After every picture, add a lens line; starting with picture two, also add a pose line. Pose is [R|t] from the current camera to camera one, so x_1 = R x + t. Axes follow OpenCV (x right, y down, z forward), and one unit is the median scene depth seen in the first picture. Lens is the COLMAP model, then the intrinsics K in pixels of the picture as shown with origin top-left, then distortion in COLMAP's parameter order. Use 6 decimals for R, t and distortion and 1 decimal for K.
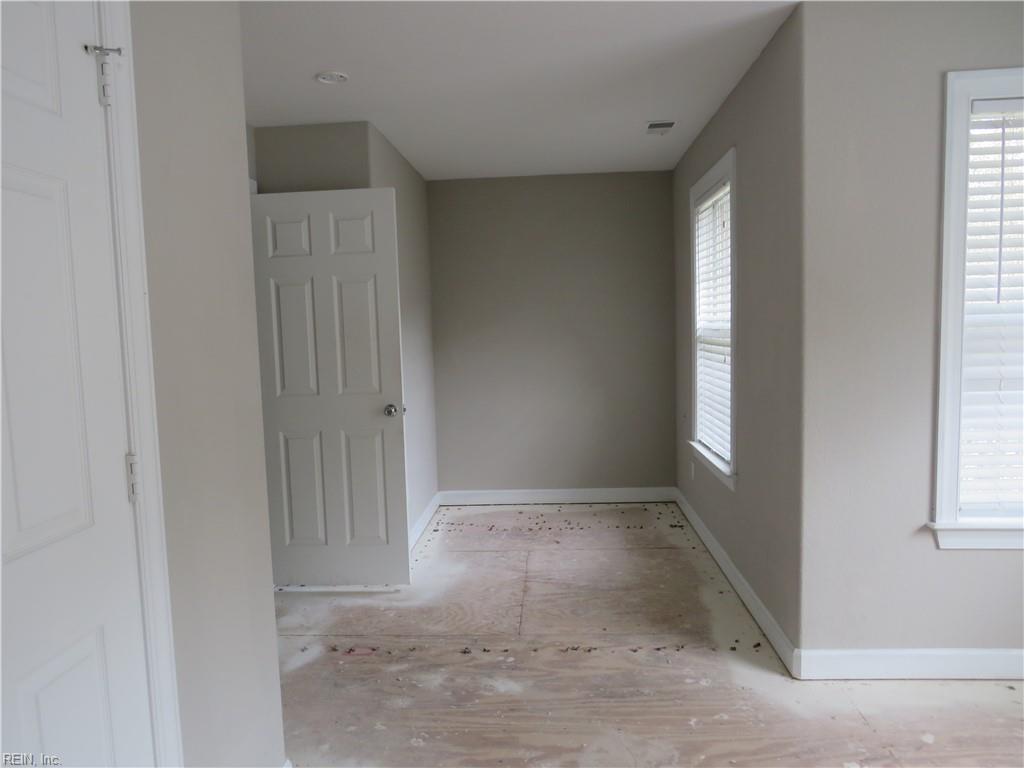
lens RADIAL K [[713.8, 0, 509.5], [0, 713.8, 388.5], [0, 0, 1]] dist [-0.013557, 0.003028]
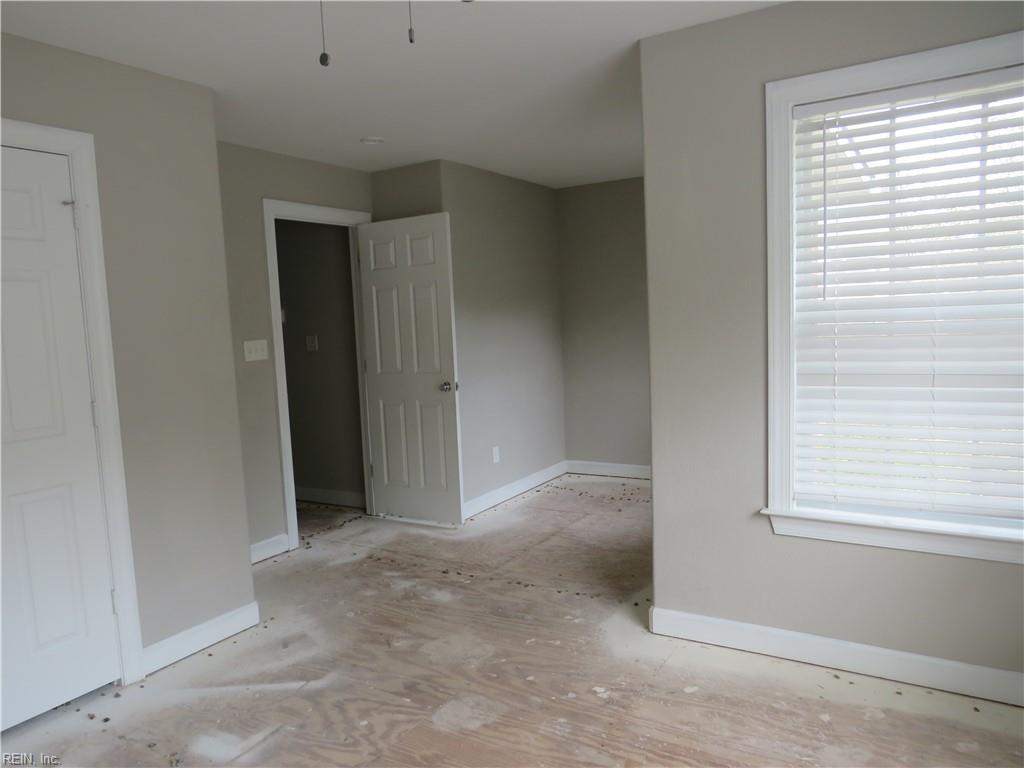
lens RADIAL K [[713.8, 0, 511.2], [0, 713.8, 383.2], [0, 0, 1]] dist [-0.013557, 0.003028]
pose [[0.887688, 0.032072, -0.459328, 0.631440], [-0.022069, 0.999388, 0.027131, -0.015211], [0.459917, -0.013947, 0.887852, -0.101033]]
